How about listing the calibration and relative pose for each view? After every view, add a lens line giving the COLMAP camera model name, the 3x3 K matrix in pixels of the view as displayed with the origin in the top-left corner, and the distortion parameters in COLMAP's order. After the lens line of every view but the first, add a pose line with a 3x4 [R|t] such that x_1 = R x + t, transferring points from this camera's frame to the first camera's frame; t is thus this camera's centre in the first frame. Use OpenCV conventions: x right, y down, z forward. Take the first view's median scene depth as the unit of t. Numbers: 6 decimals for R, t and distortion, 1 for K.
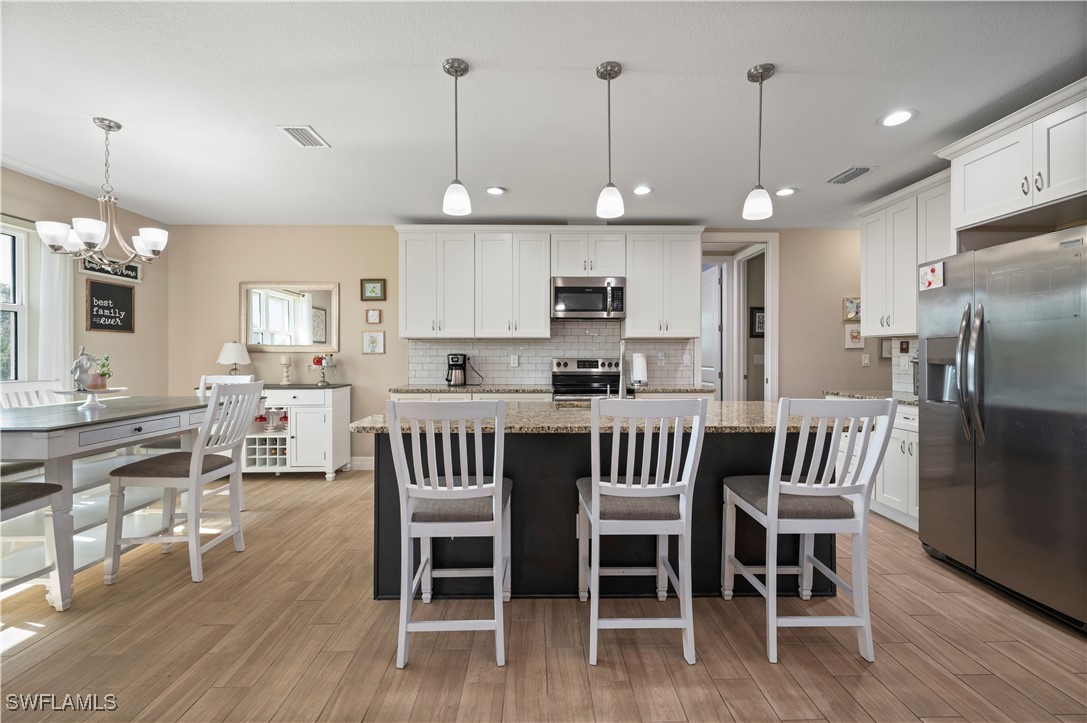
lens RADIAL K [[455.4, 0, 543.8], [0, 455.4, 355.5], [0, 0, 1]] dist [-0.001479, 0.000002]
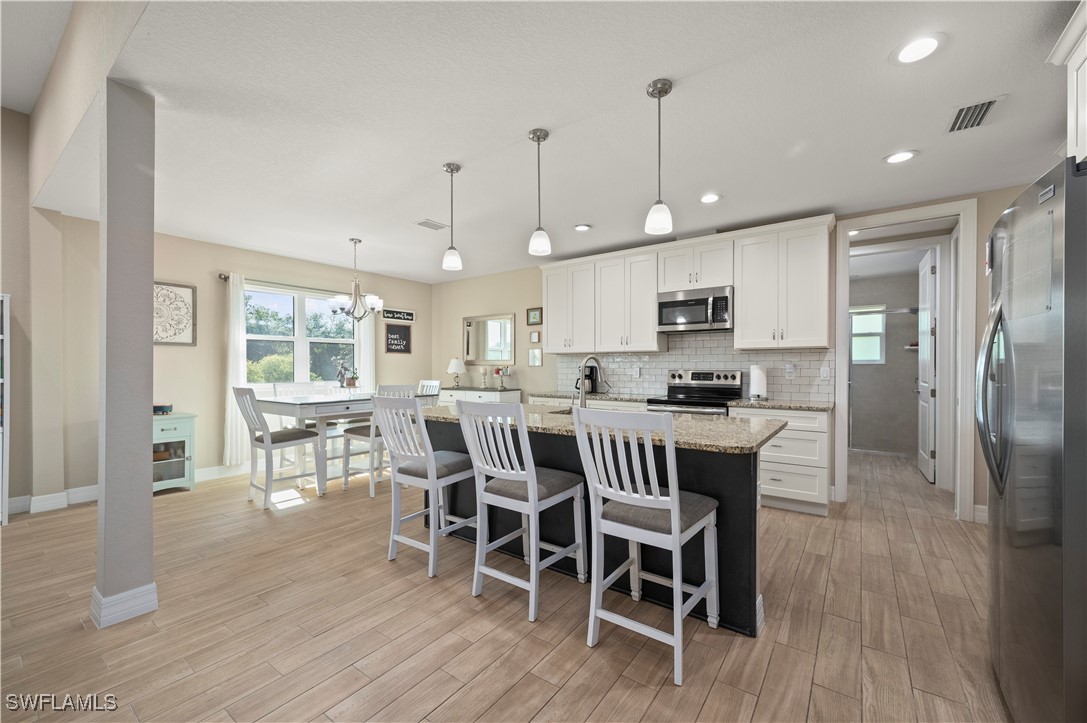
lens RADIAL K [[436.2, 0, 546.2], [0, 436.2, 366.8], [0, 0, 1]] dist [0.000504, -0.000205]
pose [[0.799873, -0.000302, -0.600169, 0.424001], [0.000627, 1.000000, 0.000331, -0.002406], [0.600169, -0.000641, 0.799873, 0.034854]]
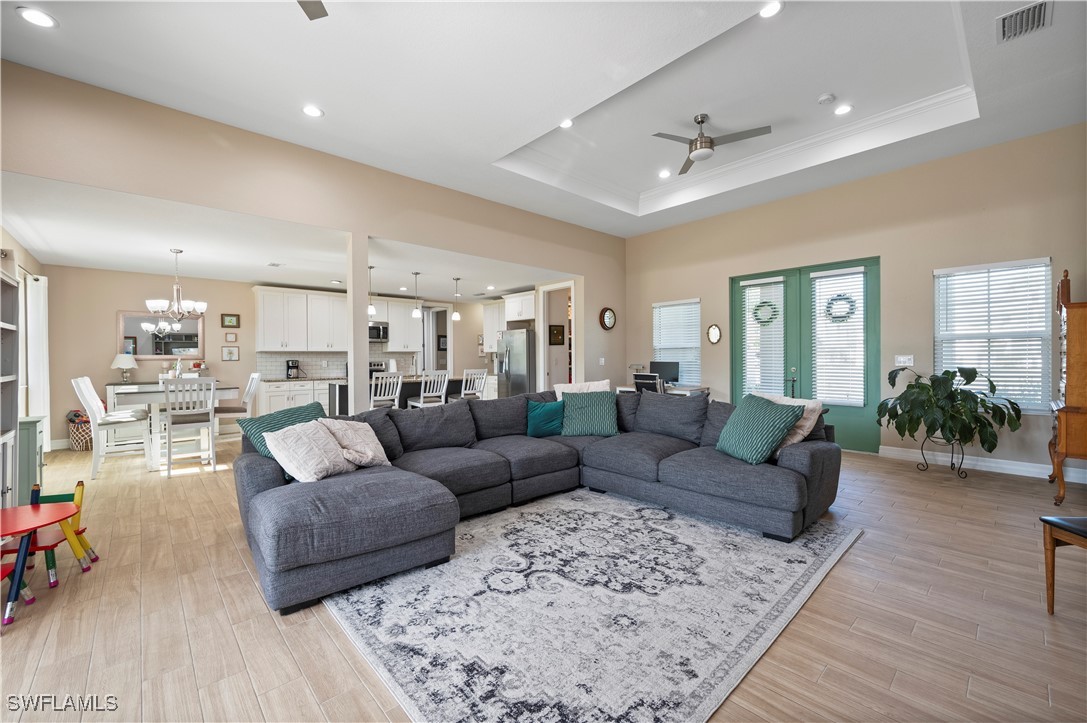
lens RADIAL K [[444.4, 0, 543.5], [0, 444.4, 361.5], [0, 0, 1]] dist [-0.001001, 0.000322]
pose [[0.748203, -0.010239, 0.663391, -0.637097], [0.008690, 0.999946, 0.005632, 0.000324], [-0.663413, 0.001551, 0.748252, -0.983214]]
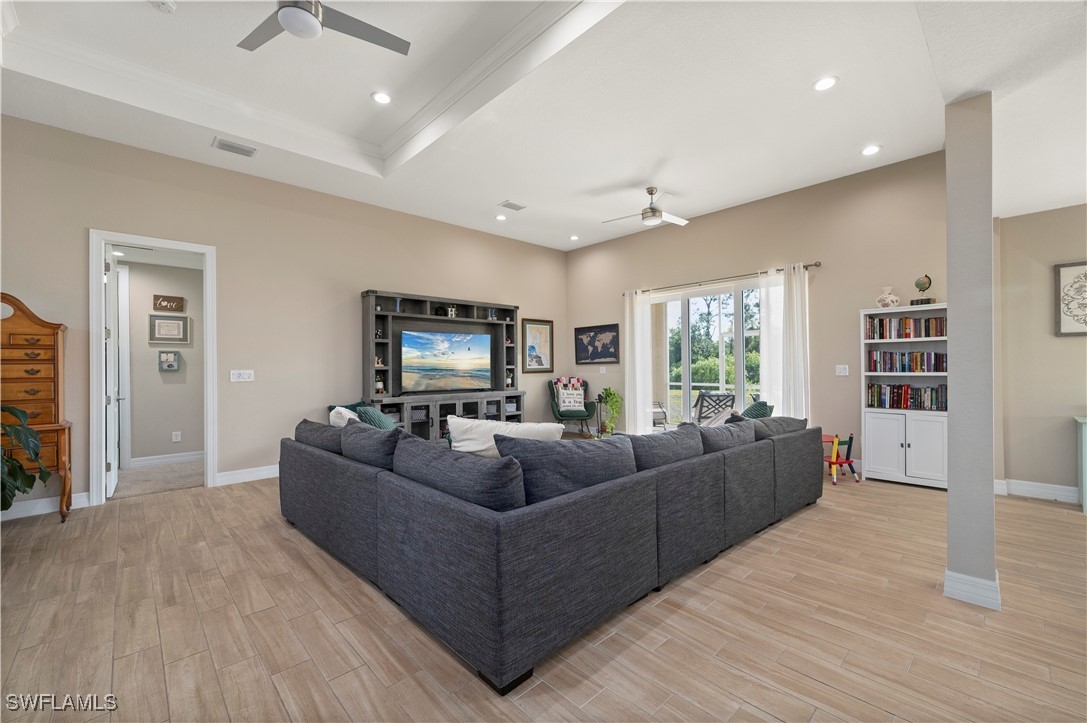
lens RADIAL K [[444.4, 0, 543.5], [0, 444.4, 361.5], [0, 0, 1]] dist [-0.001001, 0.000322]
pose [[-0.739401, 0.002498, -0.673261, 0.480854], [0.010309, 0.999918, -0.007611, -0.006672], [0.673187, -0.012568, -0.739366, 0.191655]]
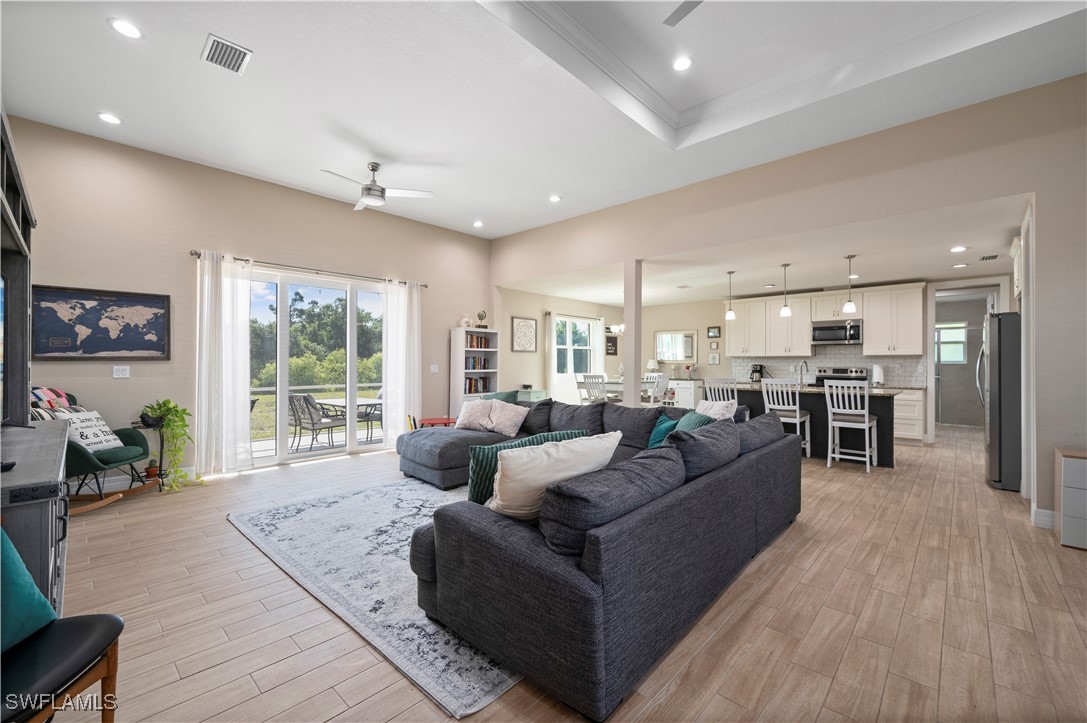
lens RADIAL K [[448.5, 0, 543.5], [0, 448.5, 361.5], [0, 0, 1]] dist [-0.001915, -0.000176]
pose [[0.718422, -0.000152, -0.695607, 0.490109], [-0.003896, 0.999983, -0.004242, -0.005549], [0.695596, 0.005758, 0.718410, -1.000927]]
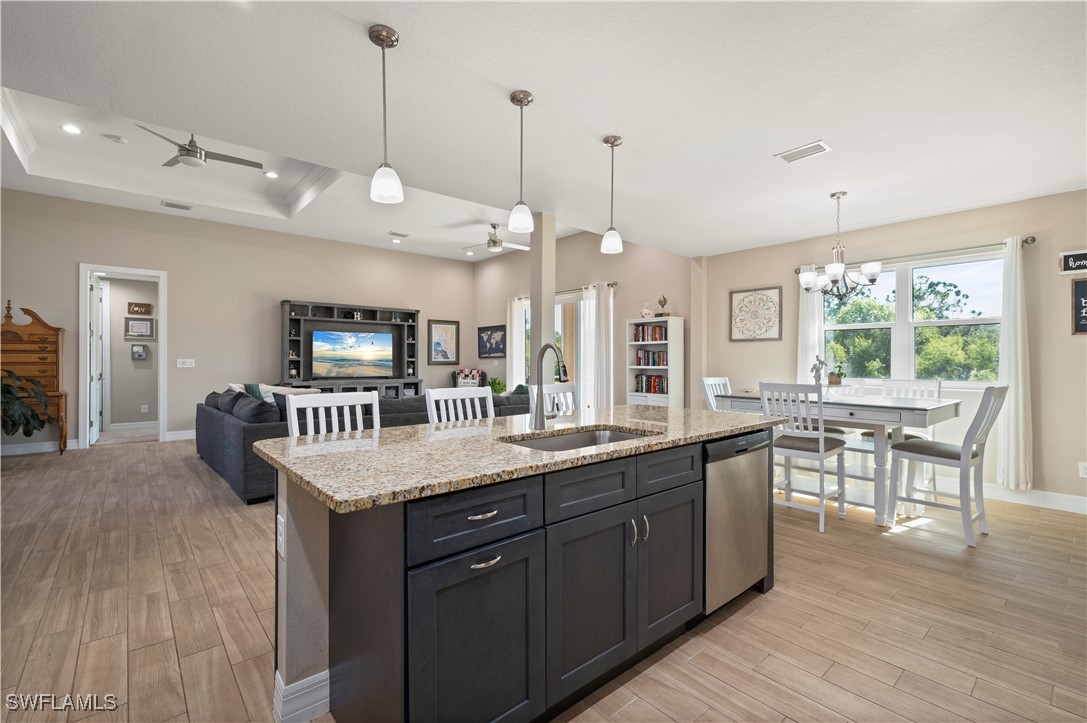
lens RADIAL K [[481.3, 0, 544.9], [0, 481.3, 357.3], [0, 0, 1]] dist [0.001768, -0.000016]
pose [[-0.766815, -0.003049, -0.641861, 0.409933], [-0.000851, 0.999993, -0.003734, -0.002910], [0.641867, -0.002318, -0.766812, 0.939159]]
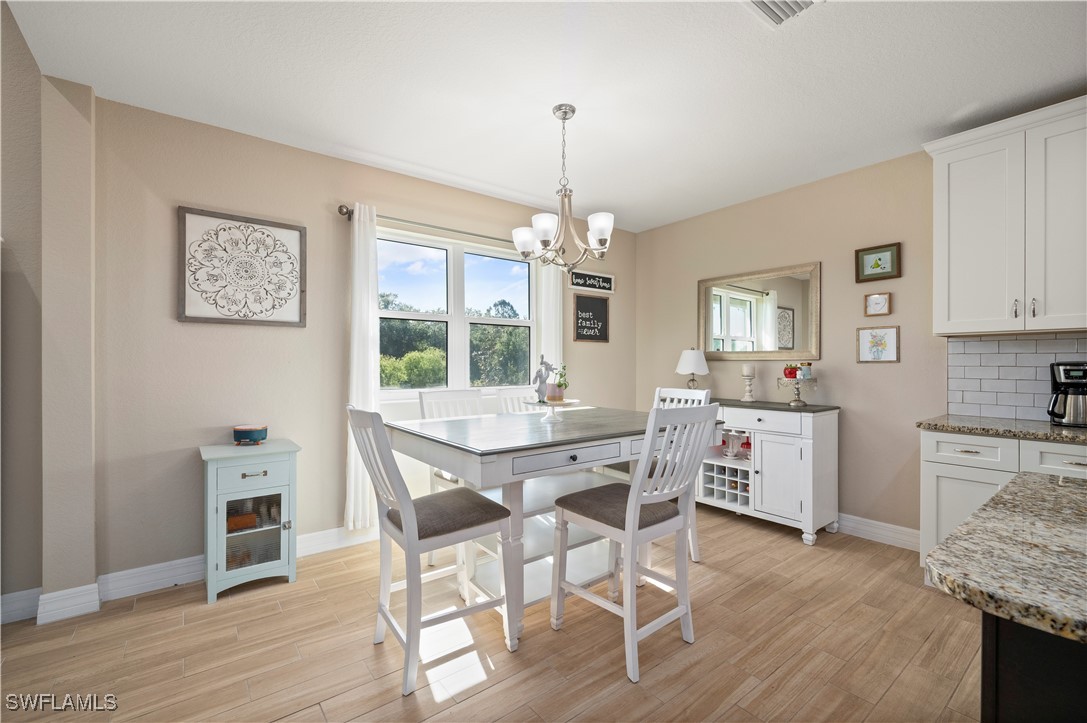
lens RADIAL K [[462.9, 0, 542.2], [0, 462.9, 363.2], [0, 0, 1]] dist [-0.001883, -0.000155]
pose [[0.596727, 0.000222, -0.802444, -0.143121], [-0.001544, 0.999998, -0.000872, -0.000943], [0.802443, 0.001759, 0.596726, 0.245863]]
